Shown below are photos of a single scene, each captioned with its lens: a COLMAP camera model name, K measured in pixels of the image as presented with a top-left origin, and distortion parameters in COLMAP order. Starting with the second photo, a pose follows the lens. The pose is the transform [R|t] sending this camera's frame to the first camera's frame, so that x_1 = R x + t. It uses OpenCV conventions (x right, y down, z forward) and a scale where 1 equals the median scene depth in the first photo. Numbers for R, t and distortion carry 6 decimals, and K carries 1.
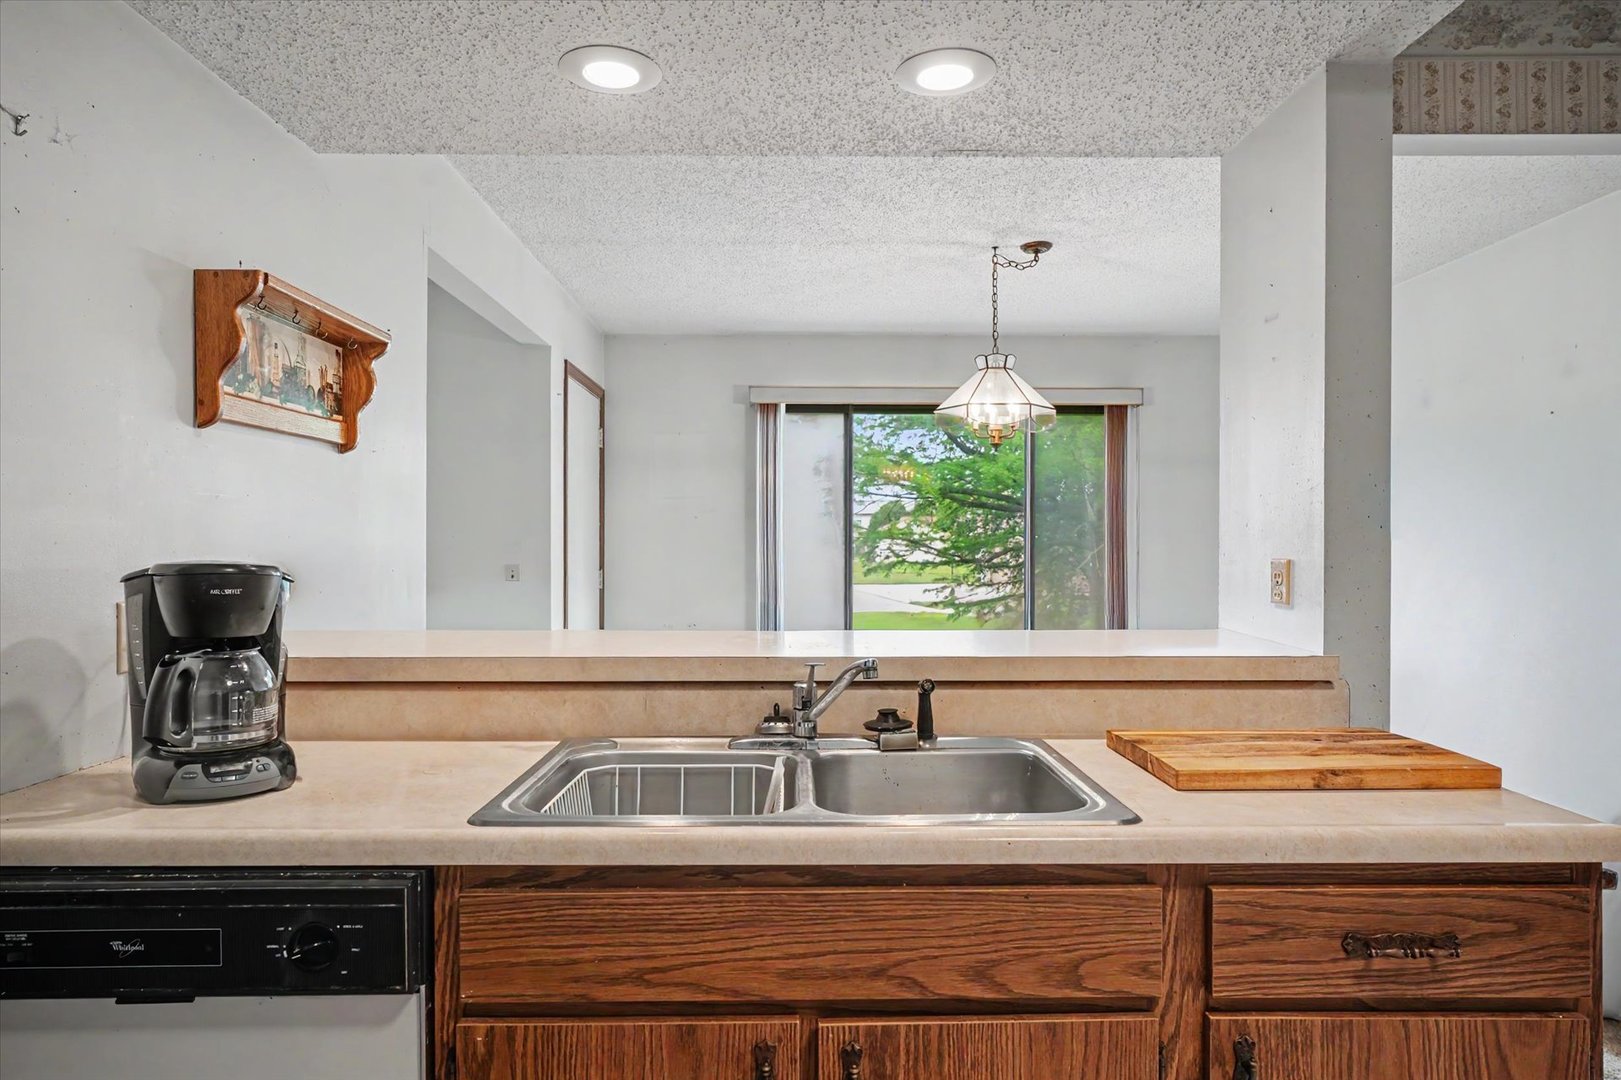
lens RADIAL K [[993.2, 0, 805.8], [0, 993.2, 547.1], [0, 0, 1]] dist [-0.001256, 0.007776]
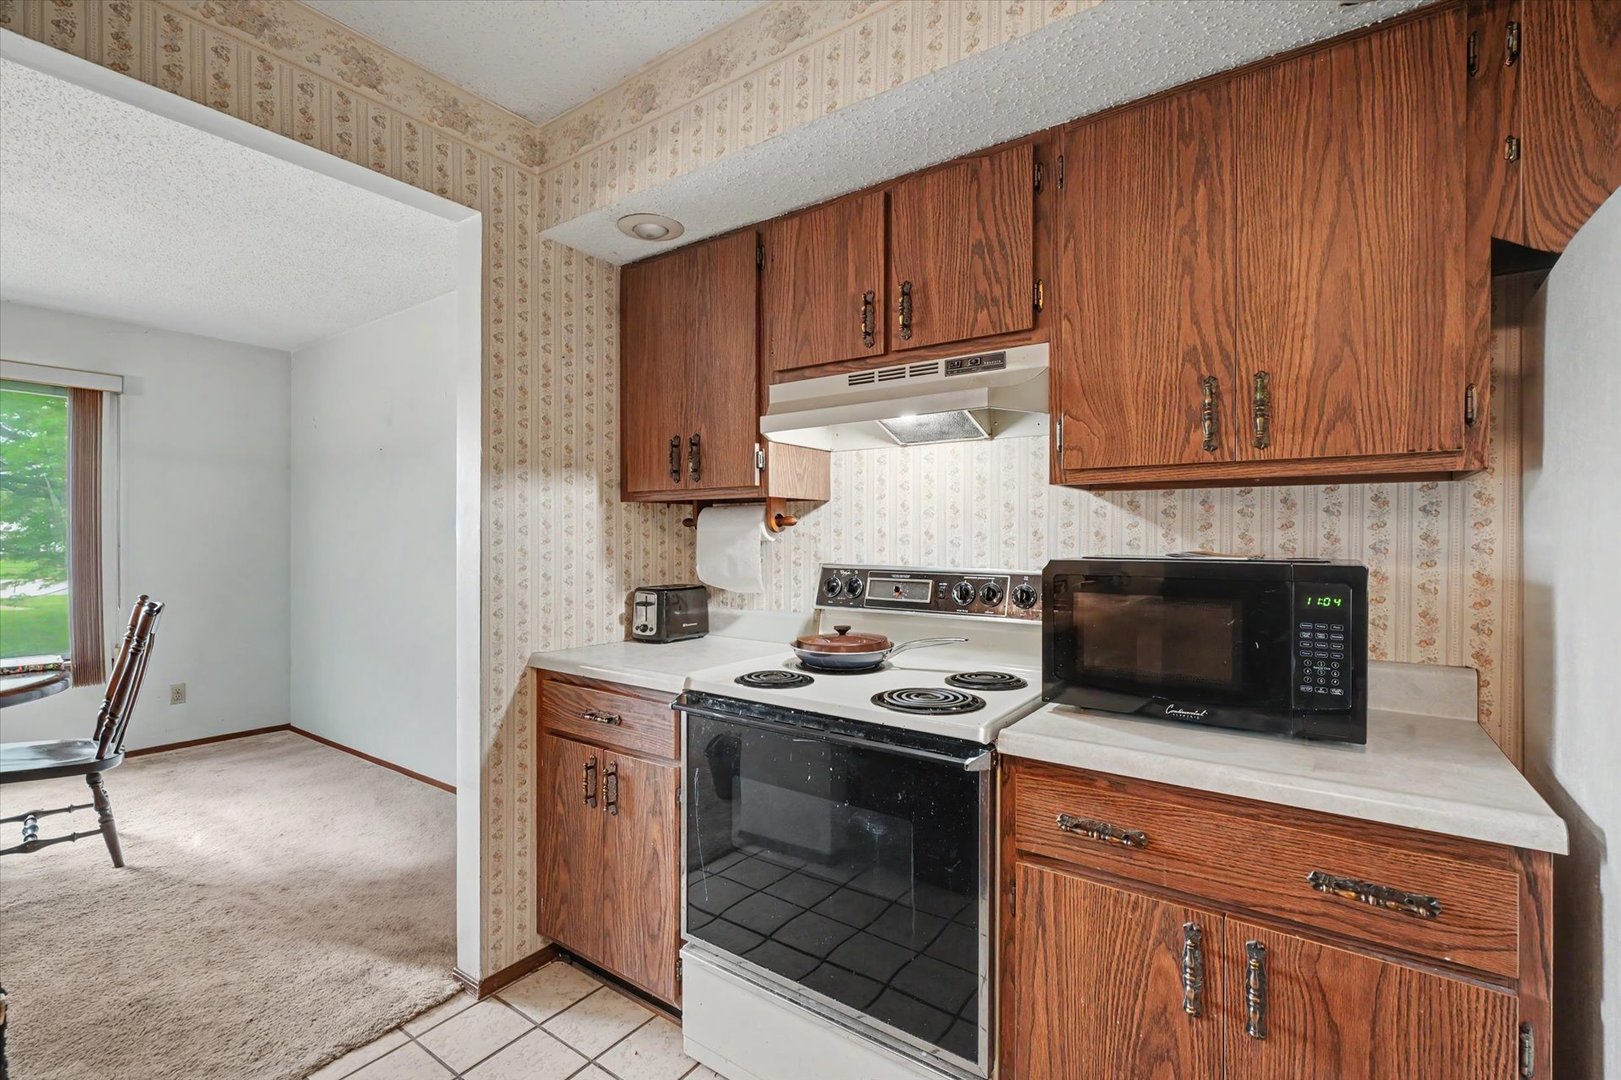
lens RADIAL K [[719.3, 0, 808.5], [0, 719.3, 537.9], [0, 0, 1]] dist [-0.007913, 0.002332]
pose [[0.588440, -0.000471, 0.808540, 0.548392], [0.001281, 0.999999, -0.000350, -0.004279], [-0.808540, 0.001241, 0.588440, 0.169865]]
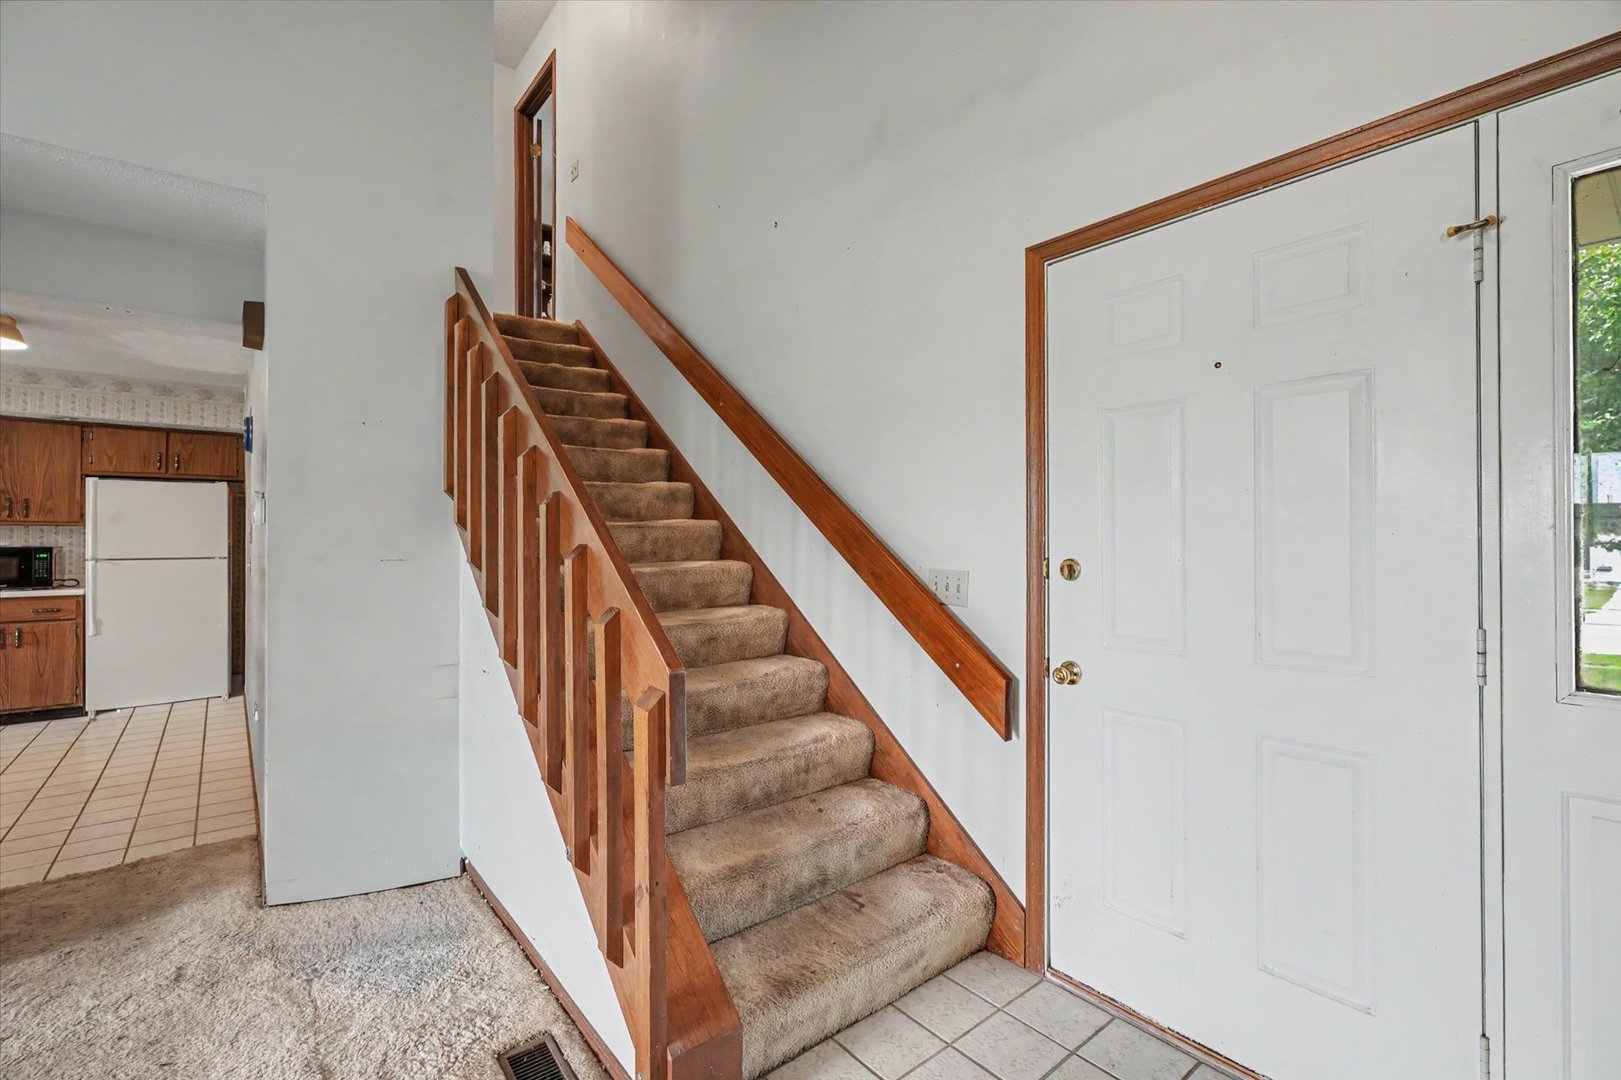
lens RADIAL K [[719.3, 0, 811.0], [0, 719.3, 535.2], [0, 0, 1]] dist [-0.007913, 0.002332]
pose [[-0.620752, 0.002374, 0.784003, -2.882256], [0.000899, 0.999997, -0.002316, -0.018060], [-0.784006, -0.000733, -0.620752, -0.479013]]
